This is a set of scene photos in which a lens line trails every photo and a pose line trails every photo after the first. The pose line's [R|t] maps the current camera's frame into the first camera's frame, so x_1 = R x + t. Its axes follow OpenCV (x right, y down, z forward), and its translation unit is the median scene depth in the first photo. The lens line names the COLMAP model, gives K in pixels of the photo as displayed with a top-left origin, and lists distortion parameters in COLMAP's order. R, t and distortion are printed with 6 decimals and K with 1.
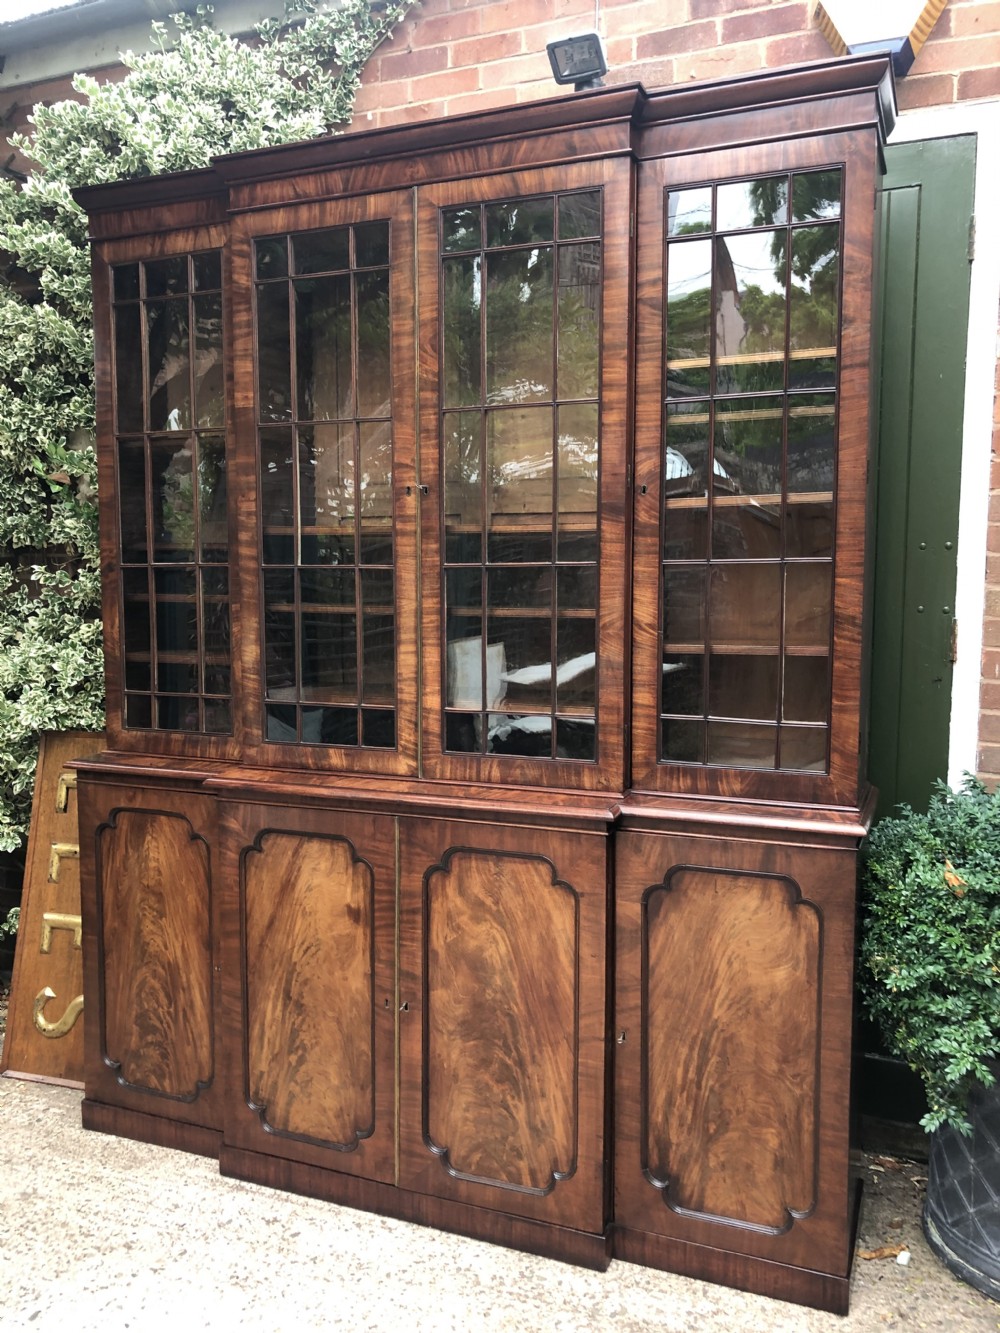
lens RADIAL K [[1087.1, 0, 498.7], [0, 1087.1, 663.5], [0, 0, 1]] dist [0.021999, -0.009040]
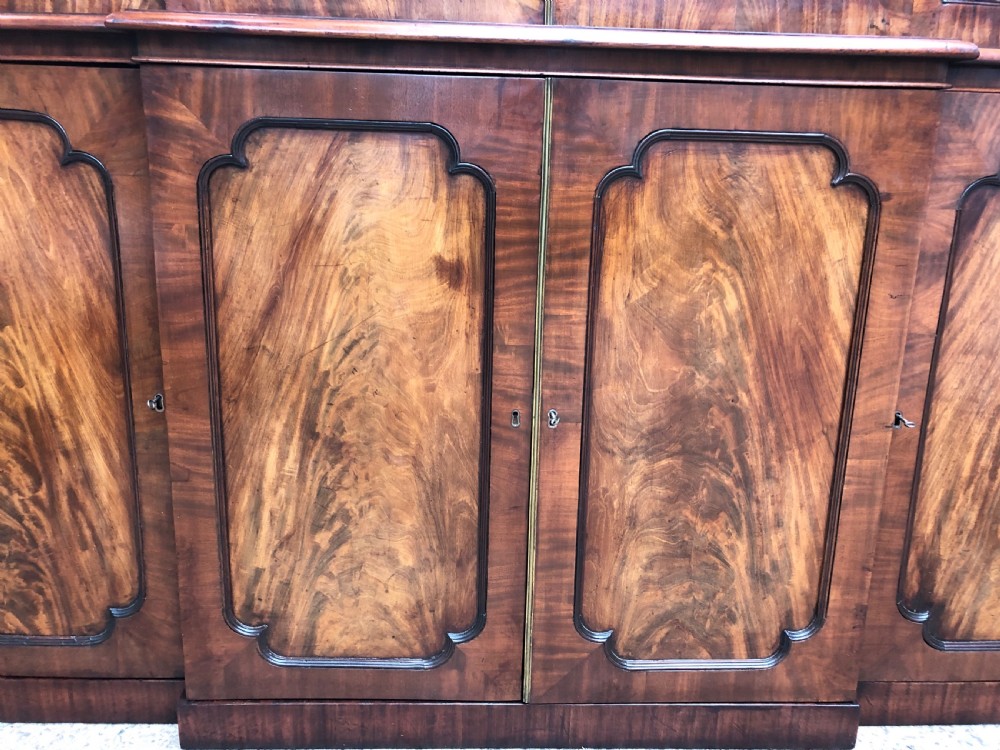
lens RADIAL K [[815.5, 0, 518.4], [0, 815.5, 355.1], [0, 0, 1]] dist [0.021999, -0.009040]
pose [[0.909444, -0.071070, 0.409708, -0.275154], [0.004293, 0.986838, 0.161652, 0.204899], [-0.415804, -0.145255, 0.897780, 0.605273]]
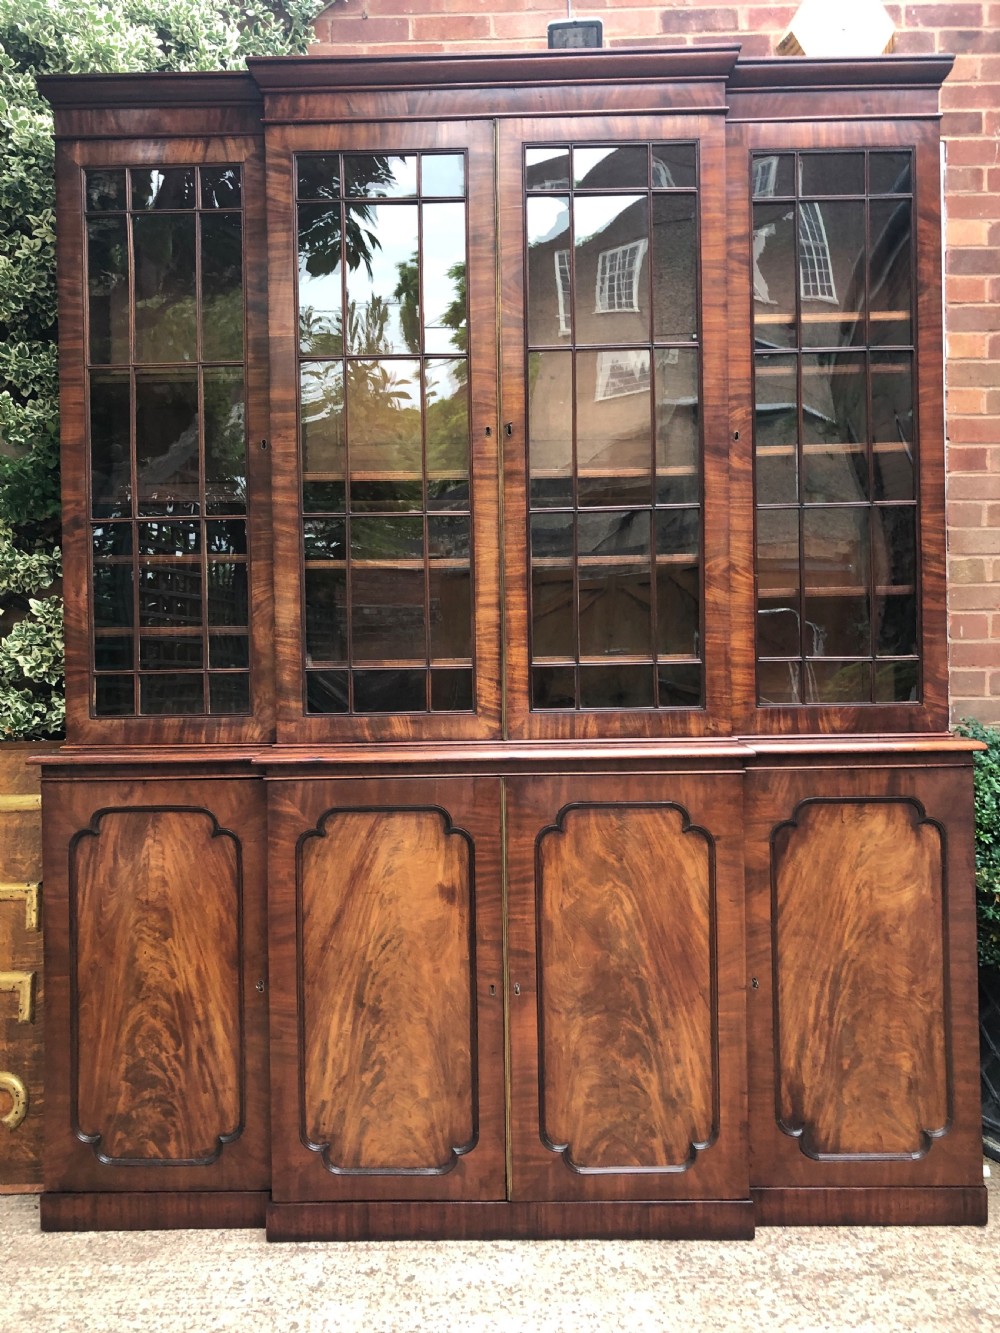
lens RADIAL K [[1087.1, 0, 484.2], [0, 1087.1, 674.7], [0, 0, 1]] dist [0.021999, -0.009040]
pose [[0.931627, -0.013293, 0.363173, -0.426218], [0.045330, 0.995777, -0.079833, 0.123851], [-0.360579, 0.090837, 0.928295, 0.146872]]
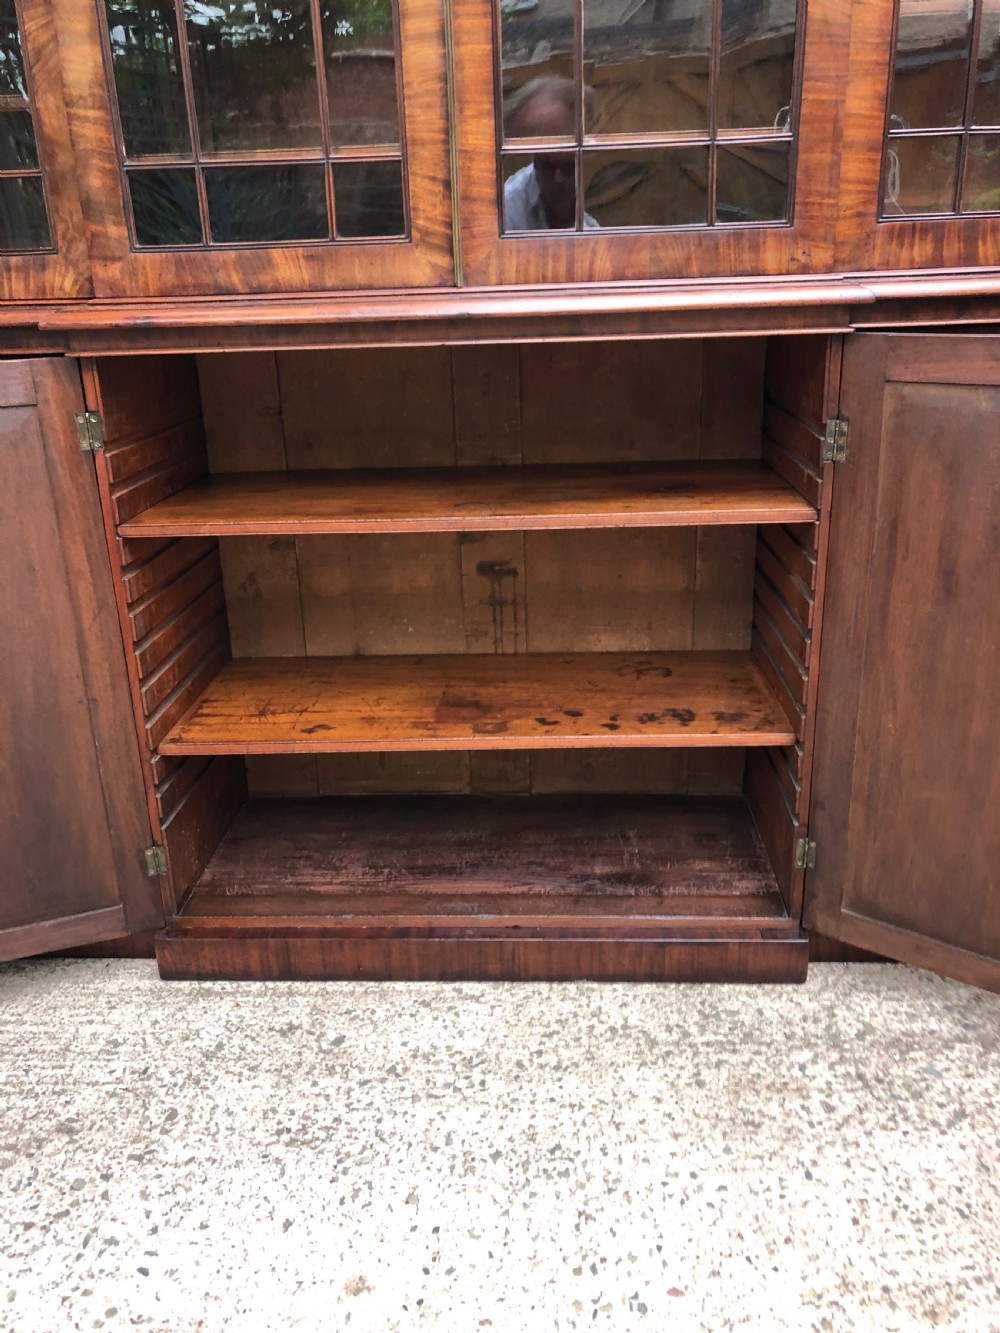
lens RADIAL K [[1087.1, 0, 496.7], [0, 1087.1, 650.3], [0, 0, 1]] dist [0.021999, -0.009040]
pose [[0.942885, -0.138645, 0.302896, -0.254730], [0.059288, 0.964599, 0.256970, 0.144490], [-0.327801, -0.224335, 0.917726, 0.432779]]
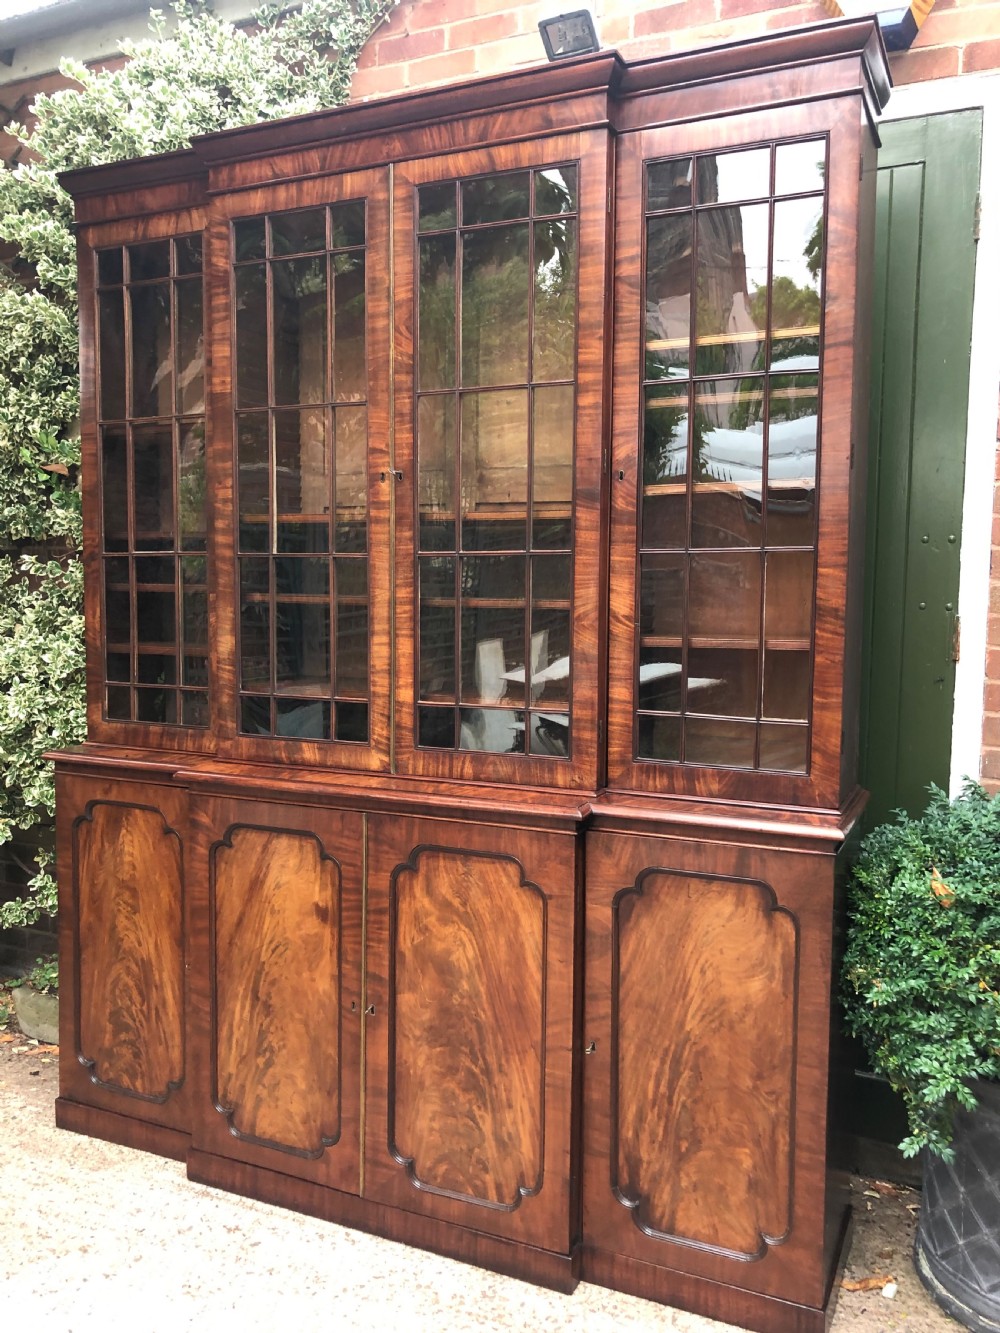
lens RADIAL K [[1087.1, 0, 505.7], [0, 1087.1, 660.1], [0, 0, 1]] dist [0.021999, -0.009040]
pose [[0.999079, 0.011752, -0.041268, 0.067878], [-0.012198, 0.999870, -0.010577, 0.013285], [0.041139, 0.011071, 0.999092, 0.035907]]
